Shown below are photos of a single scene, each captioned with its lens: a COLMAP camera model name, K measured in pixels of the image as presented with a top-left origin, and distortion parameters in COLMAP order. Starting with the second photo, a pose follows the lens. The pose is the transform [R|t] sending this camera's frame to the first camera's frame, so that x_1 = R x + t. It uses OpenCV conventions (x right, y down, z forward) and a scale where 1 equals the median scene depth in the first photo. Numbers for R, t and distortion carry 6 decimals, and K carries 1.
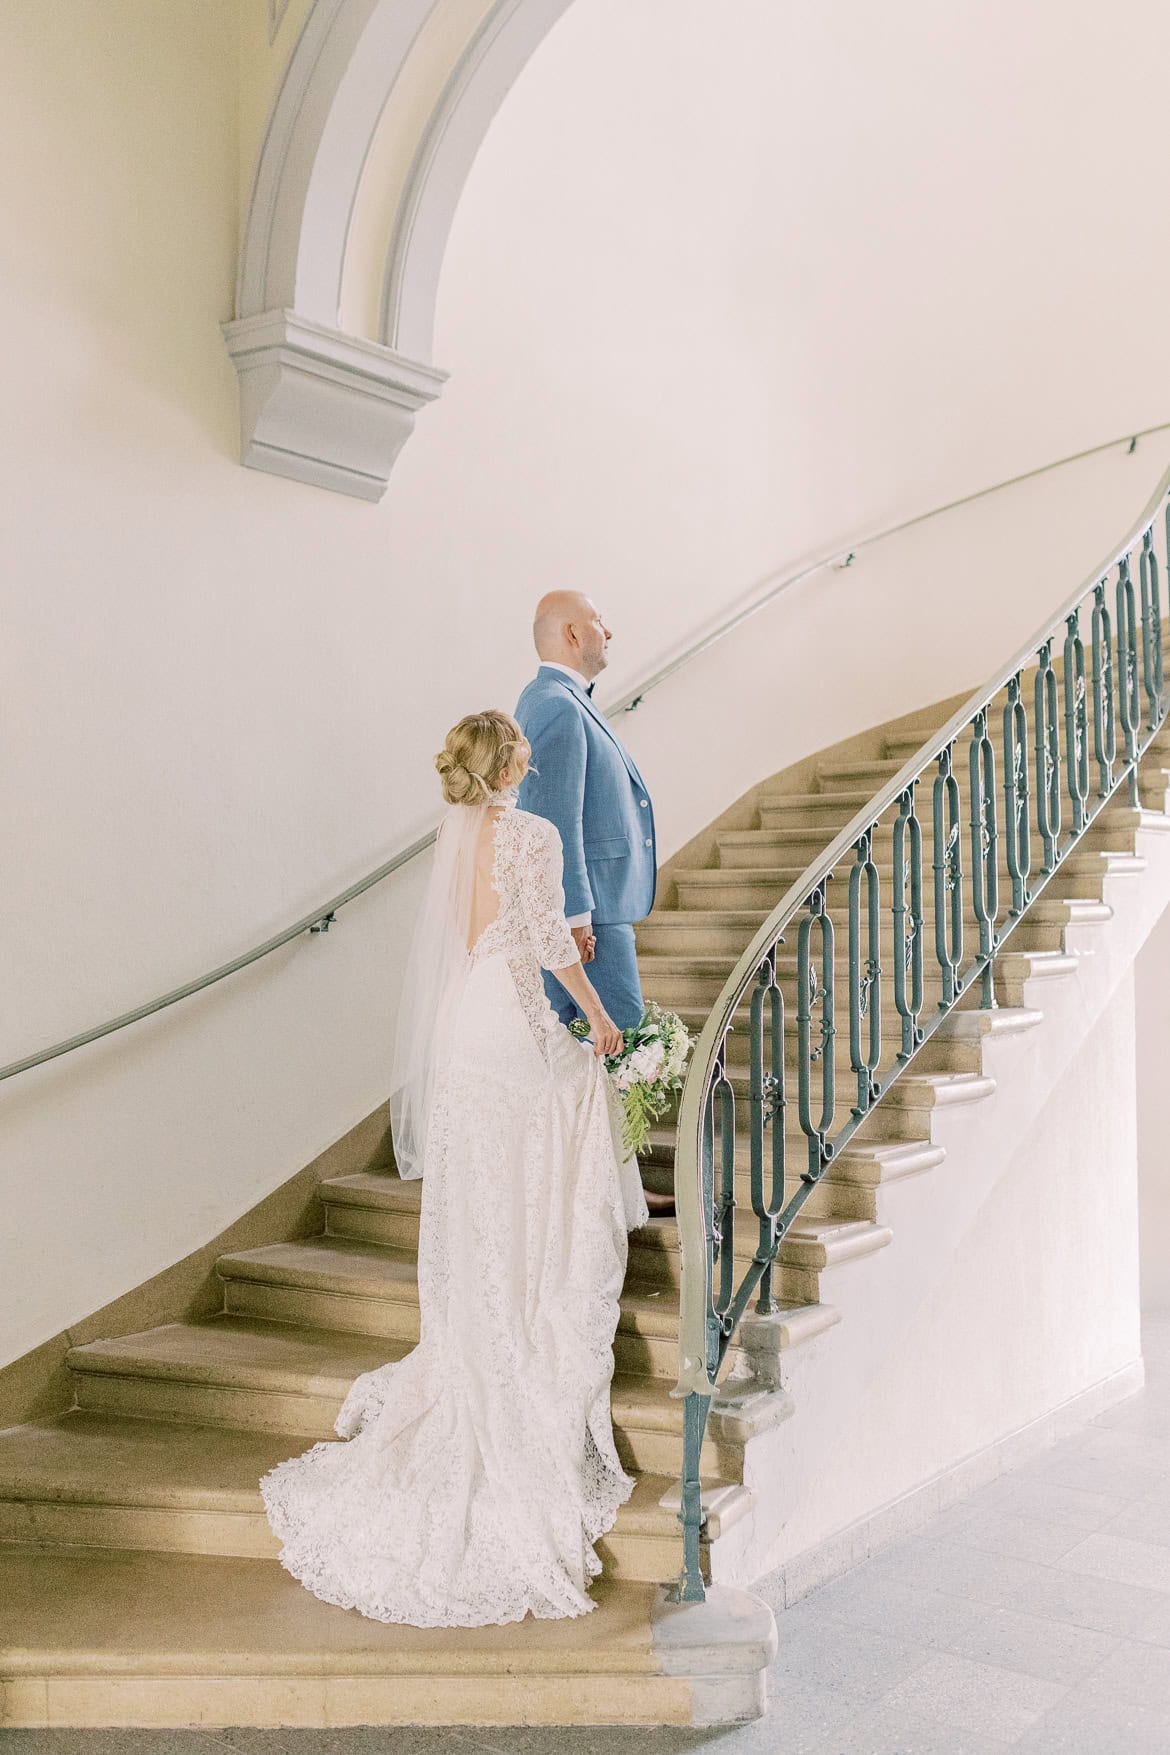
lens RADIAL K [[1824.4, 0, 585.6], [0, 1824.4, 878.5], [0, 0, 1]] dist [-0.018753, 0.007750]
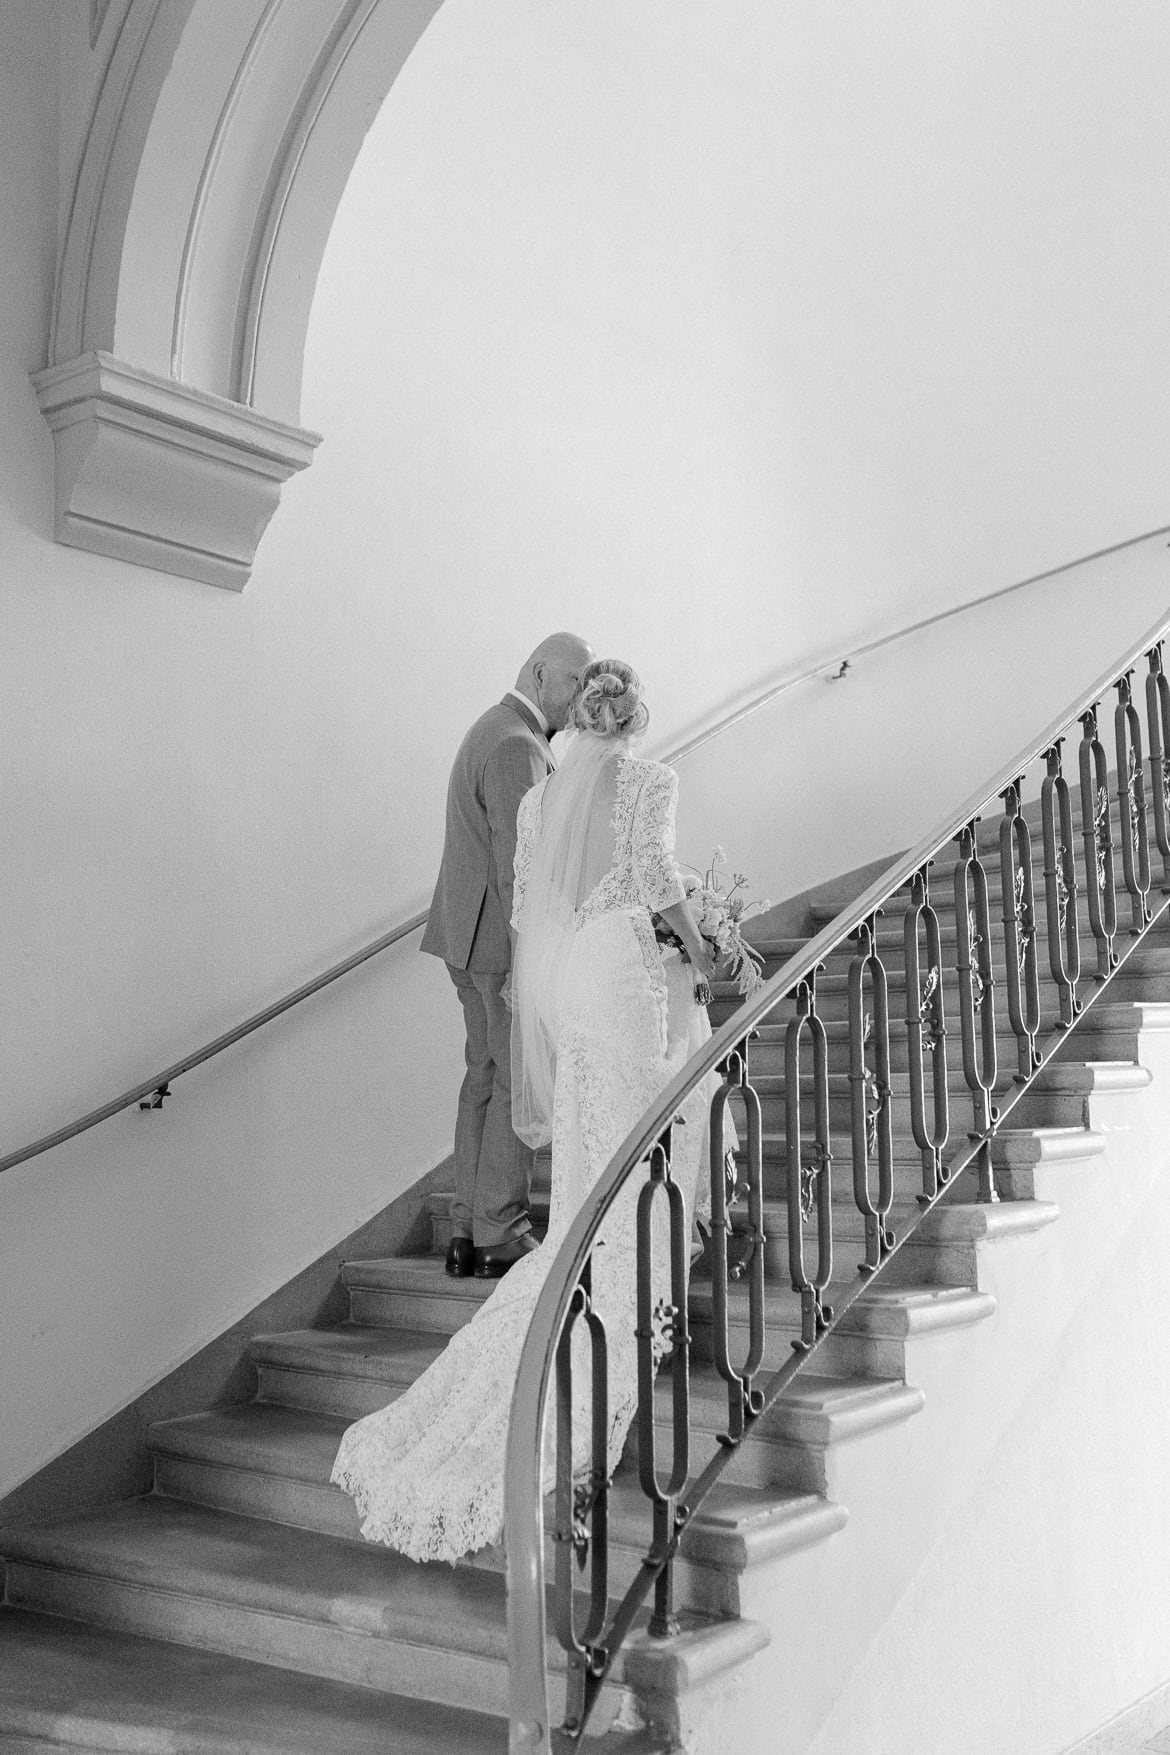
lens RADIAL K [[1807.8, 0, 584.5], [0, 1807.8, 877.3], [0, 0, 1]] dist [0.019358, 0.015215]
pose [[0.998688, -0.012489, -0.049657, 0.088363], [0.008001, 0.995949, -0.089566, 0.000514], [0.050575, 0.089051, 0.994742, 0.202498]]
